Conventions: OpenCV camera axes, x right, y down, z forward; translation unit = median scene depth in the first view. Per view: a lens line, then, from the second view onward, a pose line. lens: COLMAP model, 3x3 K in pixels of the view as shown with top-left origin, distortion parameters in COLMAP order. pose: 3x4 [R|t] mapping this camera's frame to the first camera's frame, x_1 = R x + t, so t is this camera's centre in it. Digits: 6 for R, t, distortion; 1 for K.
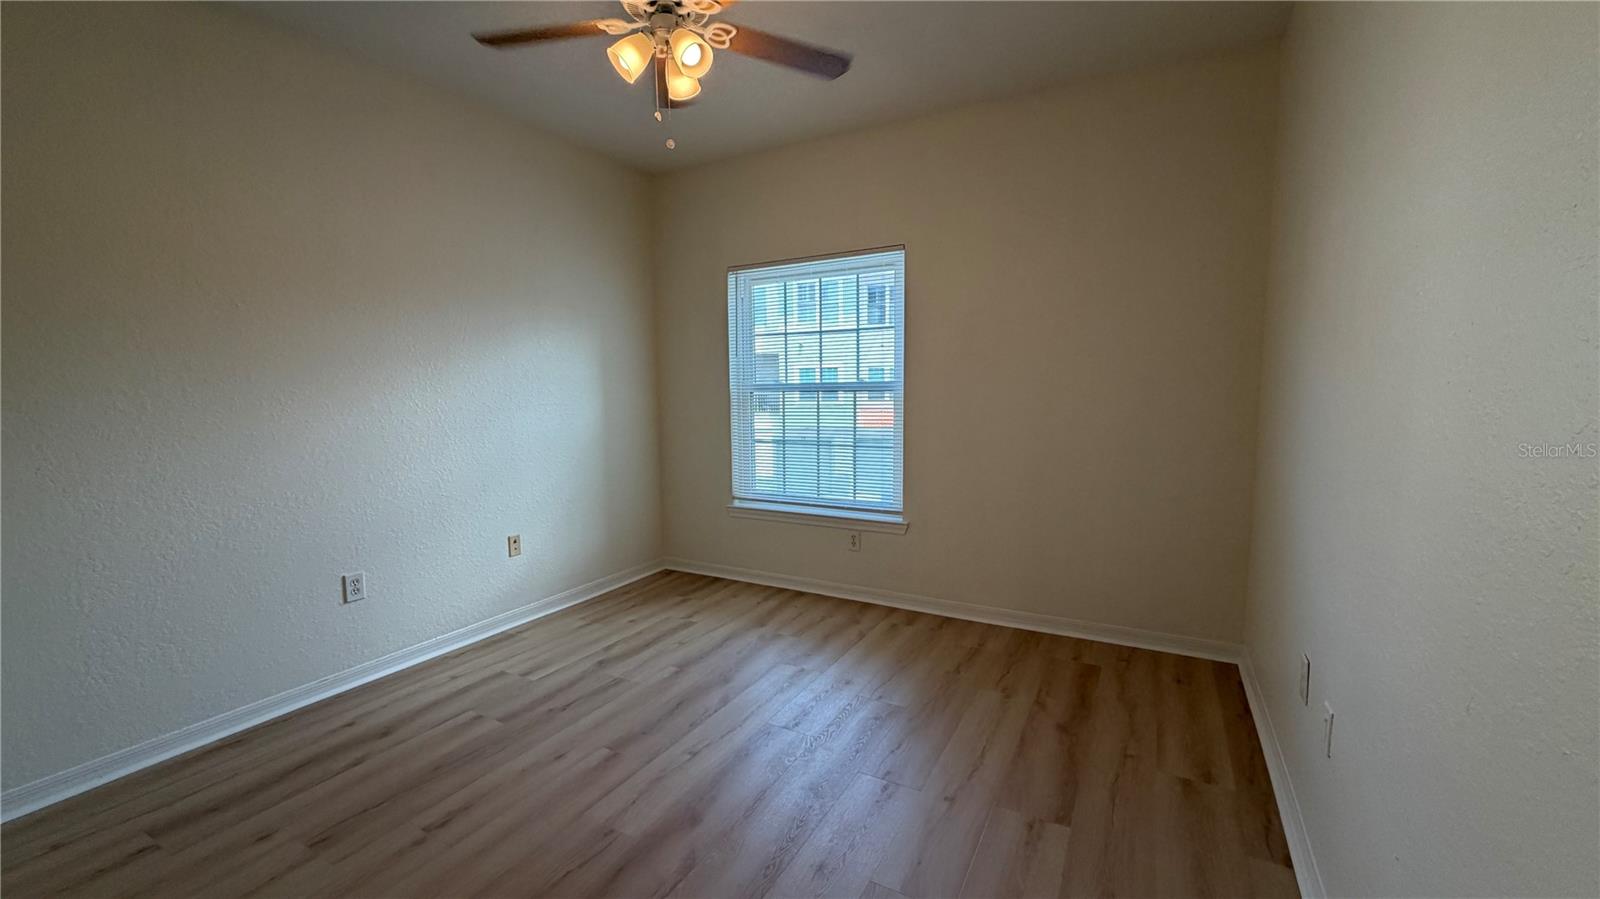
lens RADIAL K [[639.9, 0, 799.7], [0, 639.9, 451.6], [0, 0, 1]] dist [-0.002499, 0.000052]
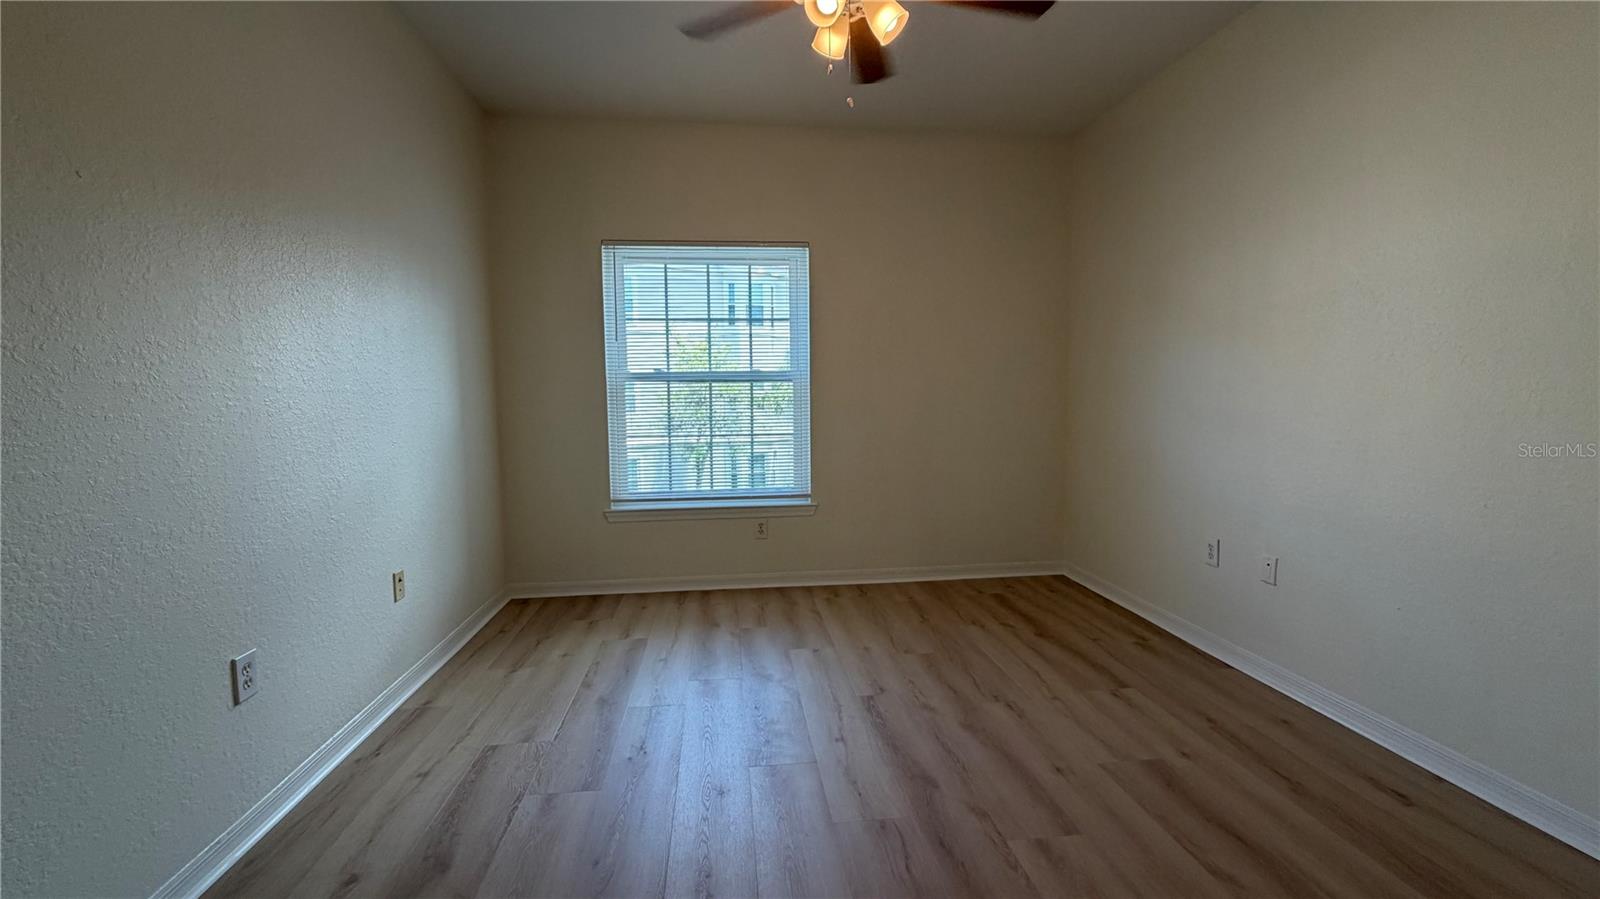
lens RADIAL K [[639.9, 0, 800.9], [0, 639.9, 447.6], [0, 0, 1]] dist [-0.002499, 0.000052]
pose [[0.808062, -0.043528, 0.587487, -0.477046], [0.059636, 0.998188, -0.008069, 0.025309], [-0.586071, 0.041556, 0.809193, 0.151900]]
